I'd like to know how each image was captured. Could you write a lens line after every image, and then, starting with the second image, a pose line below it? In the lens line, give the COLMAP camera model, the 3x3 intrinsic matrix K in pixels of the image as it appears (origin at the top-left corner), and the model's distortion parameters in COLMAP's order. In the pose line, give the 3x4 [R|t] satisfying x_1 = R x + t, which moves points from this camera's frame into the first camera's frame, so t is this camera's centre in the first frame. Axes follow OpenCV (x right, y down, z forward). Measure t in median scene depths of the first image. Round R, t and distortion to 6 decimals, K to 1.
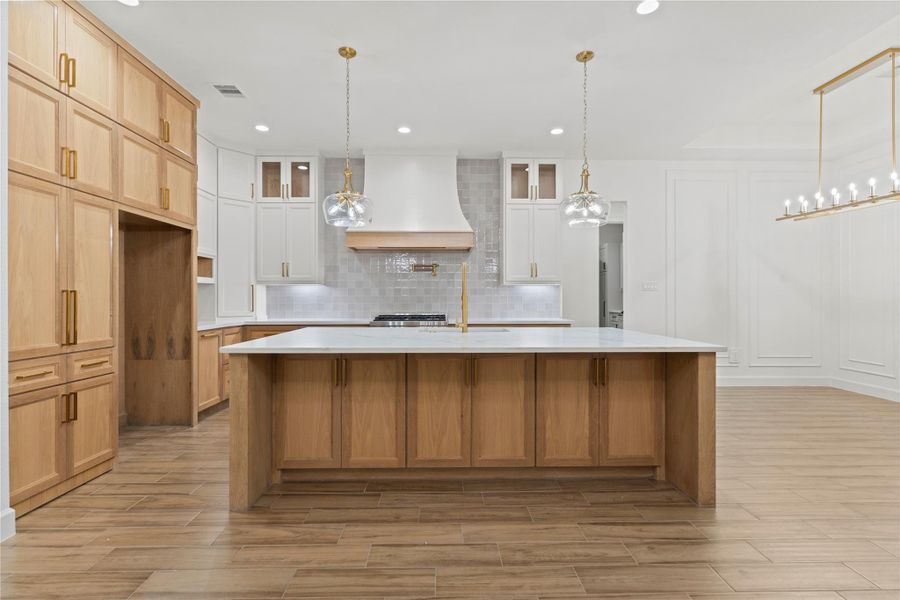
lens RADIAL K [[429.8, 0, 454.3], [0, 429.8, 298.8], [0, 0, 1]] dist [0.004361, -0.001632]
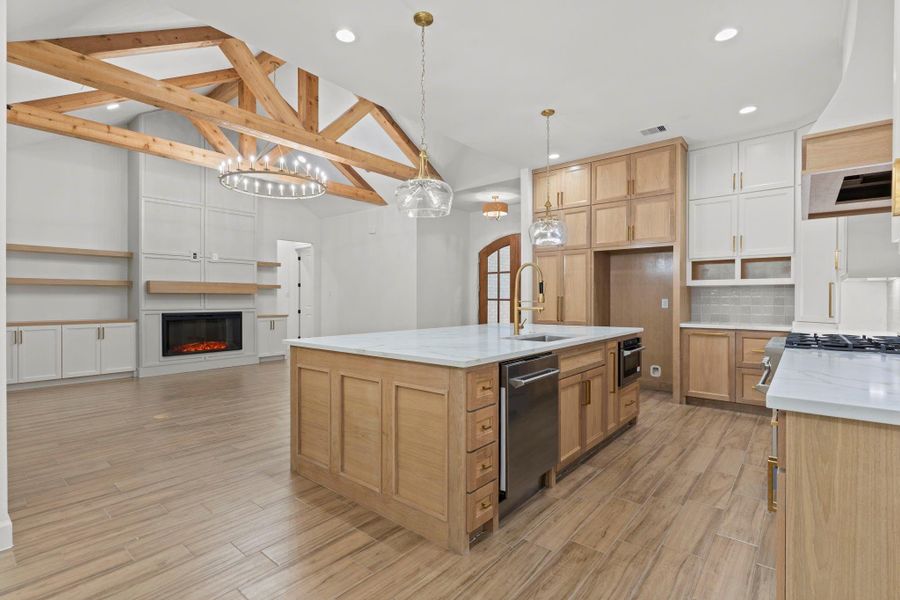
lens RADIAL K [[429.8, 0, 446.1], [0, 429.8, 301.7], [0, 0, 1]] dist [0.004361, -0.001632]
pose [[-0.667265, 0.003880, -0.744810, 0.753584], [0.000466, 0.999988, 0.004792, -0.003031], [0.744820, 0.002851, -0.667259, 1.328837]]
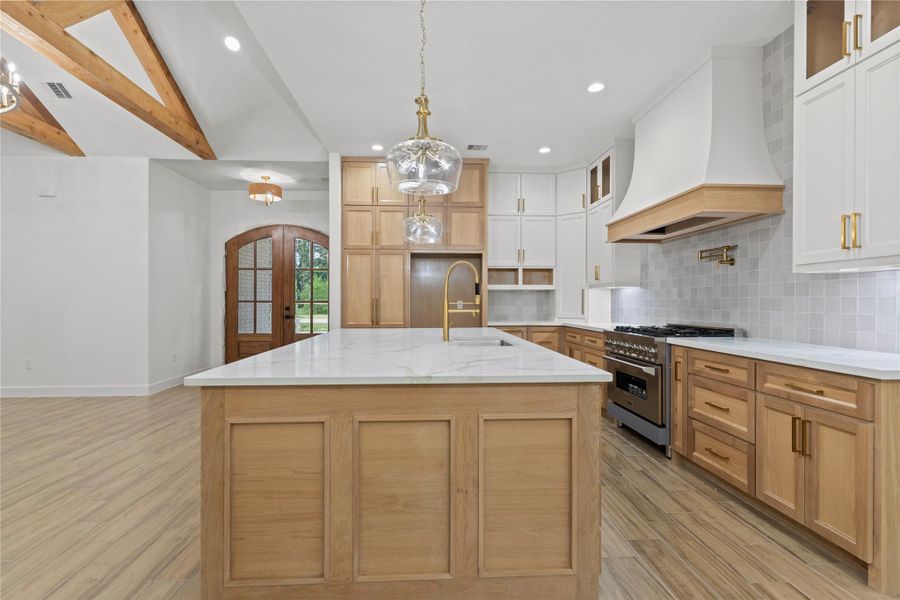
lens RADIAL K [[429.8, 0, 447.0], [0, 429.8, 301.6], [0, 0, 1]] dist [0.004361, -0.001632]
pose [[0.029034, 0.000768, -0.999578, 0.787288], [-0.000205, 1.000000, 0.000763, -0.003257], [0.999578, 0.000183, 0.029035, 0.835951]]
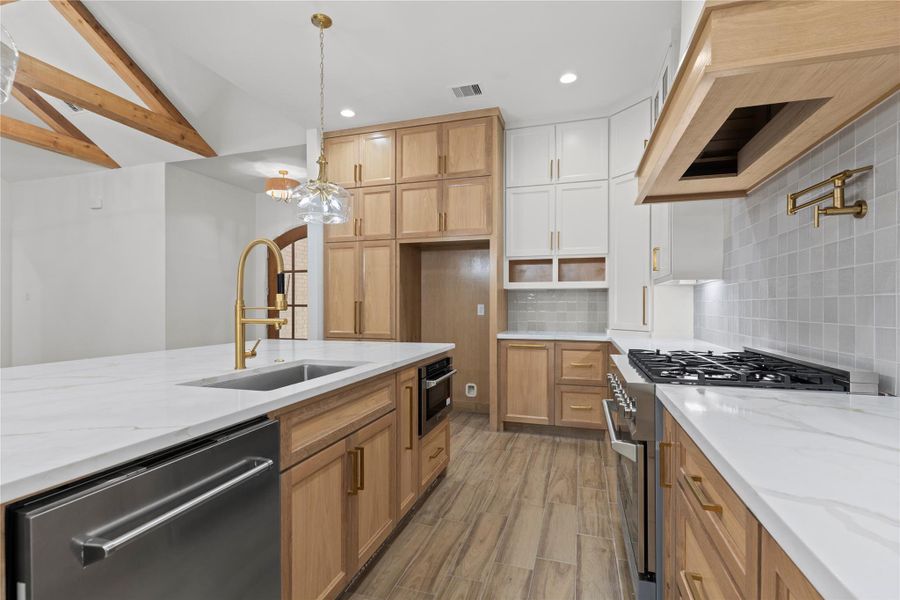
lens RADIAL K [[429.8, 0, 448.9], [0, 429.8, 307.3], [0, 0, 1]] dist [0.004361, -0.001632]
pose [[-0.327632, 0.004301, -0.944796, 0.388415], [0.000924, 0.999991, 0.004232, -0.002082], [0.944805, 0.000513, -0.327633, 1.231663]]
